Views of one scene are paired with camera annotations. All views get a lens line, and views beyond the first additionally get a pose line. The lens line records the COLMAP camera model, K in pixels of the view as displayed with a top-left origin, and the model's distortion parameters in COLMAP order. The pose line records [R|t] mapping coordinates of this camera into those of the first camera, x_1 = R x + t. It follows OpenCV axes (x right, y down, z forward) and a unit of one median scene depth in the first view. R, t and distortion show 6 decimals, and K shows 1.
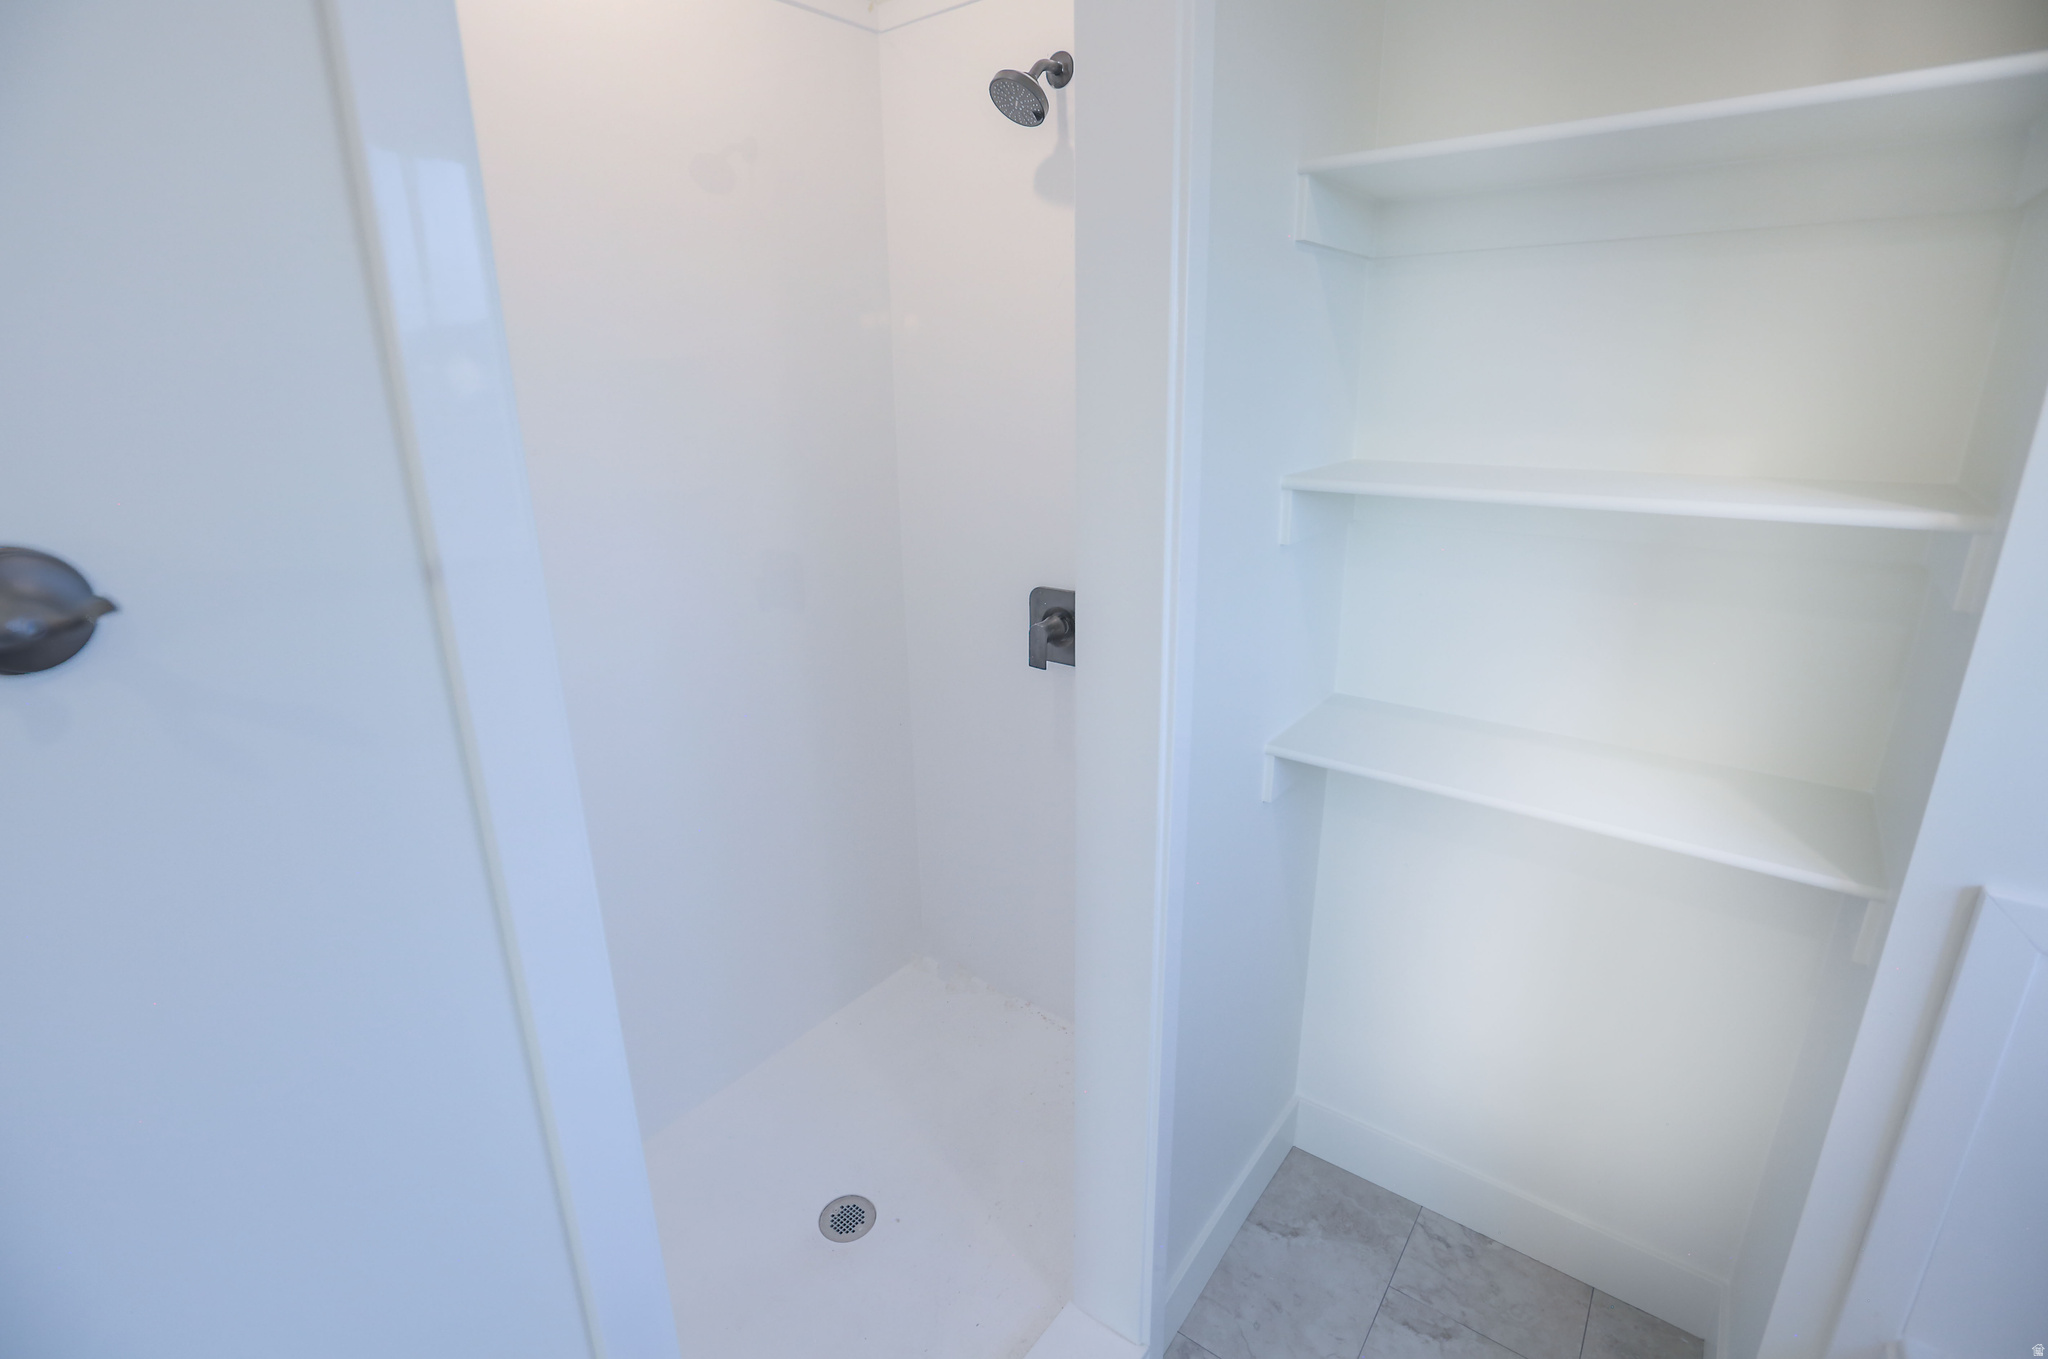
lens RADIAL K [[932.3, 0, 1024.3], [0, 932.3, 674.6], [0, 0, 1]] dist [-0.037320, 0.011304]
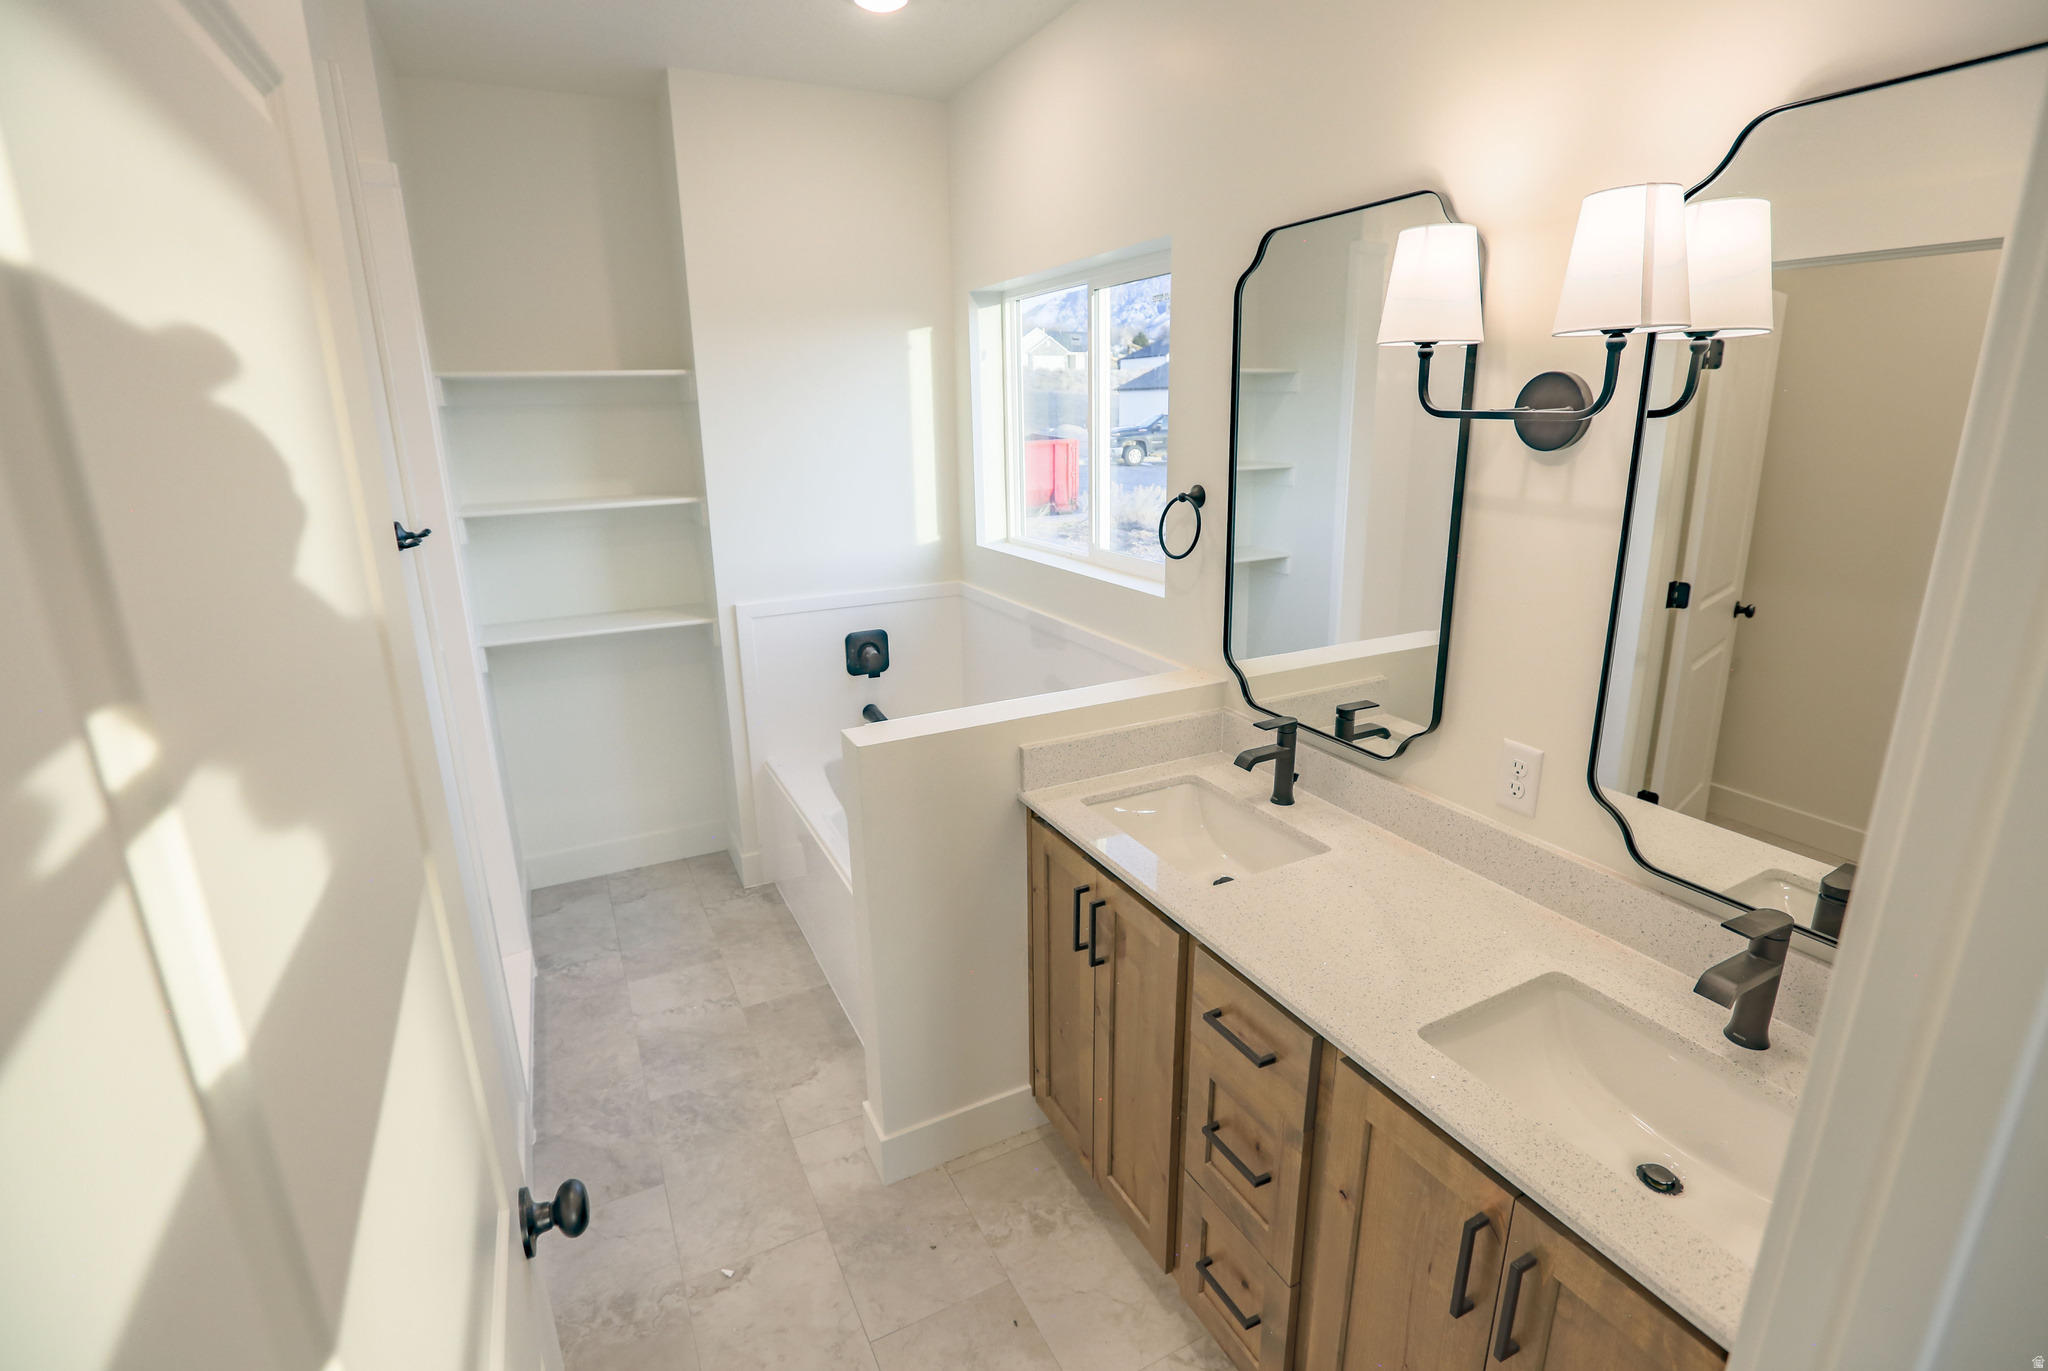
lens RADIAL K [[932.3, 0, 1015.5], [0, 932.3, 689.1], [0, 0, 1]] dist [-0.037320, 0.011304]
pose [[0.421124, -0.245215, 0.873226, -0.884420], [0.278756, 0.951155, 0.132666, 0.199037], [-0.863105, 0.187548, 0.468910, -0.808505]]
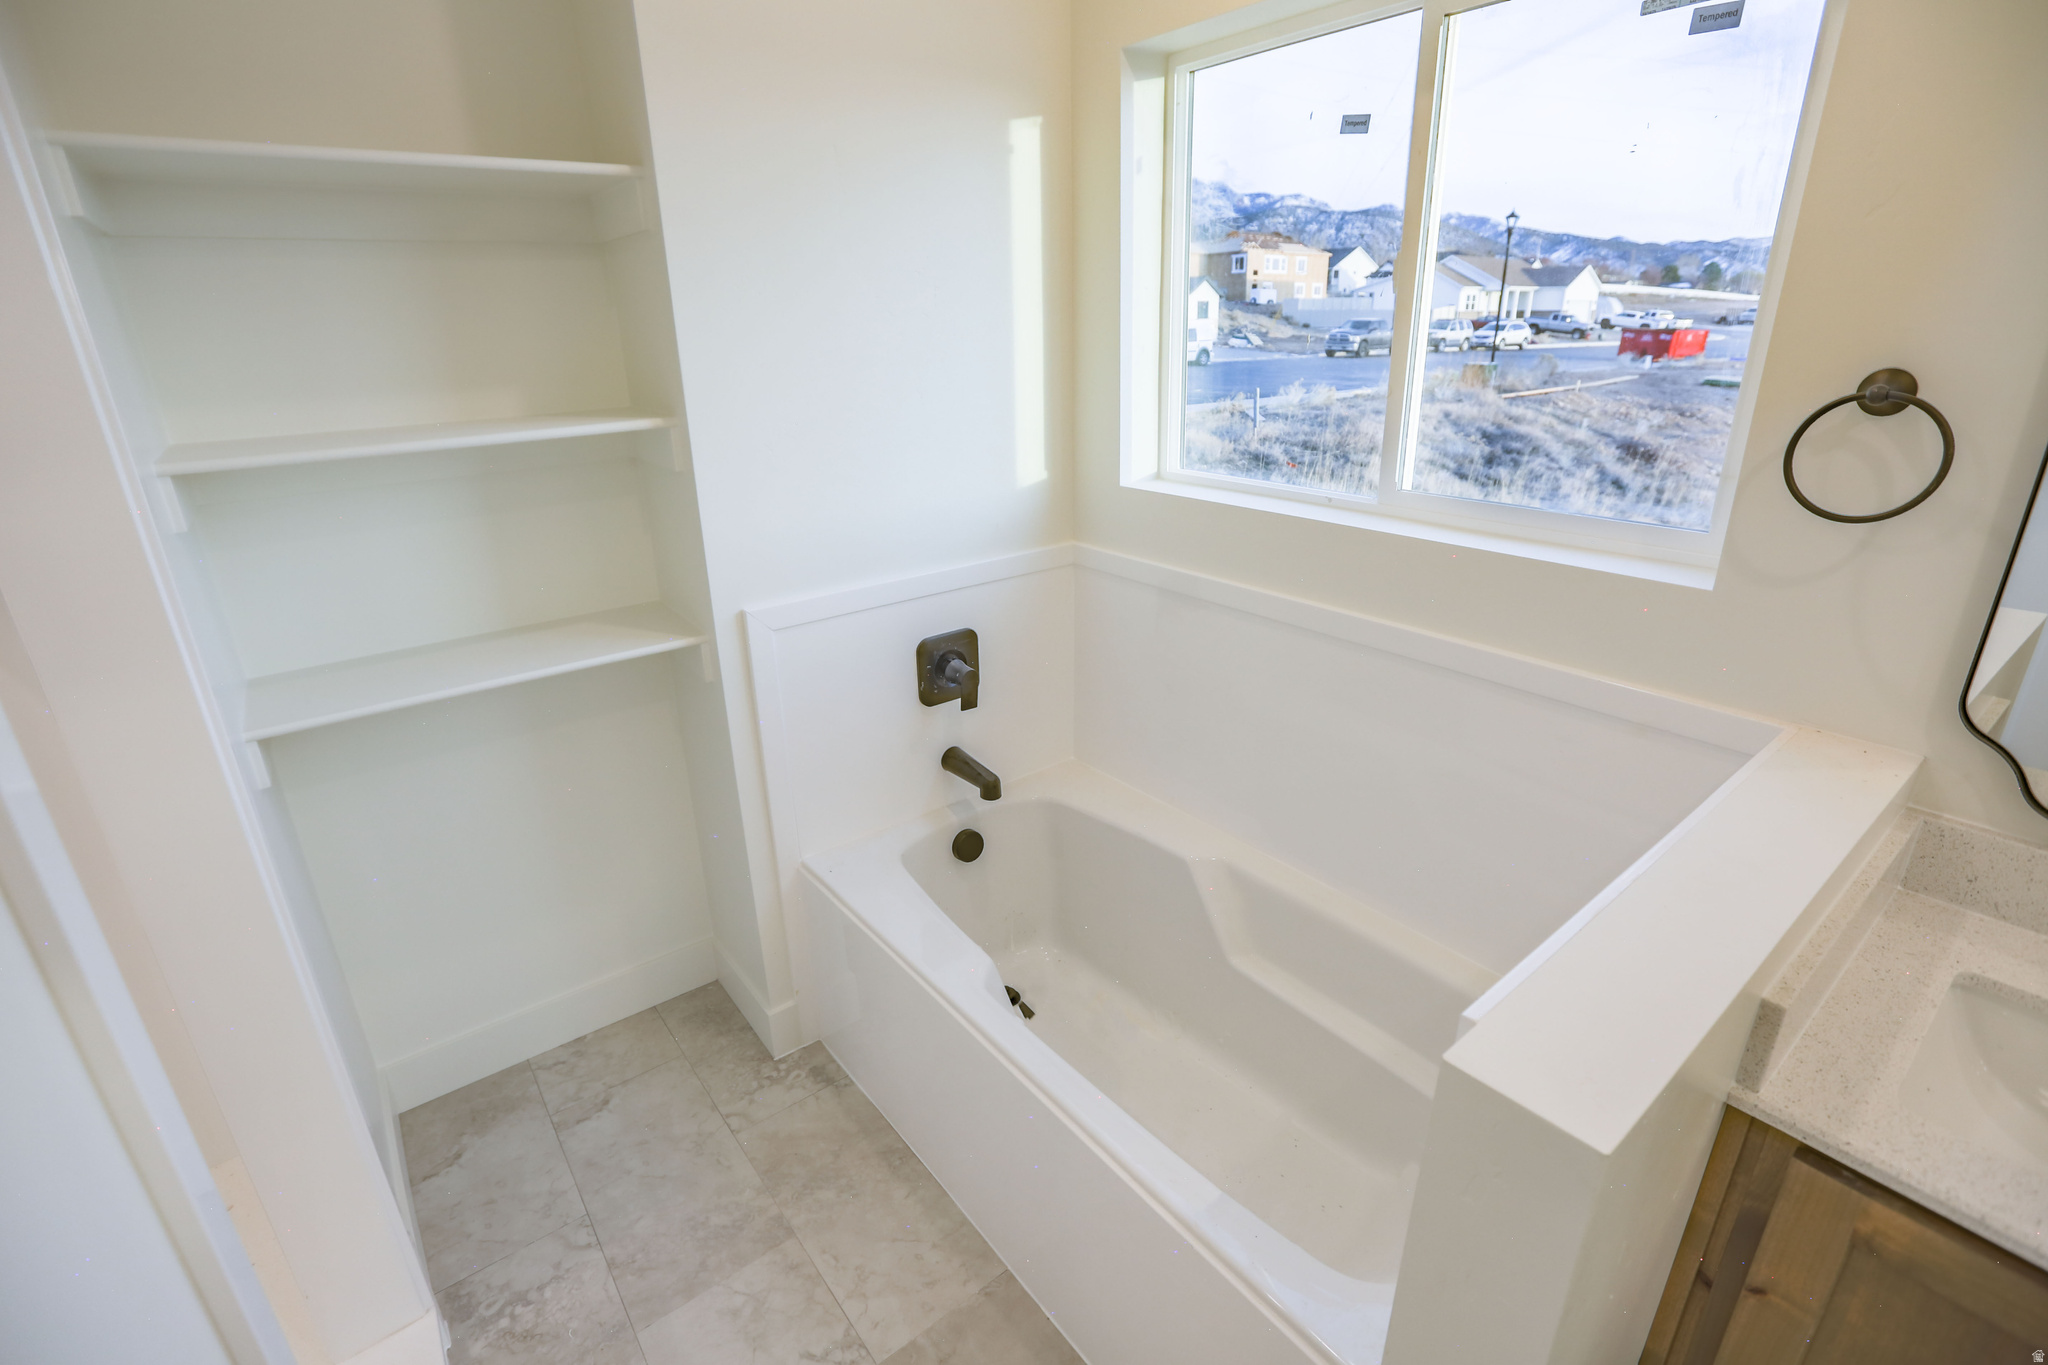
lens RADIAL K [[932.3, 0, 1027.1], [0, 932.3, 676.1], [0, 0, 1]] dist [-0.037320, 0.011304]
pose [[0.235200, -0.335832, 0.912085, -0.350474], [0.306147, 0.916240, 0.258415, 0.020384], [-0.922472, 0.218453, 0.318313, -0.083137]]
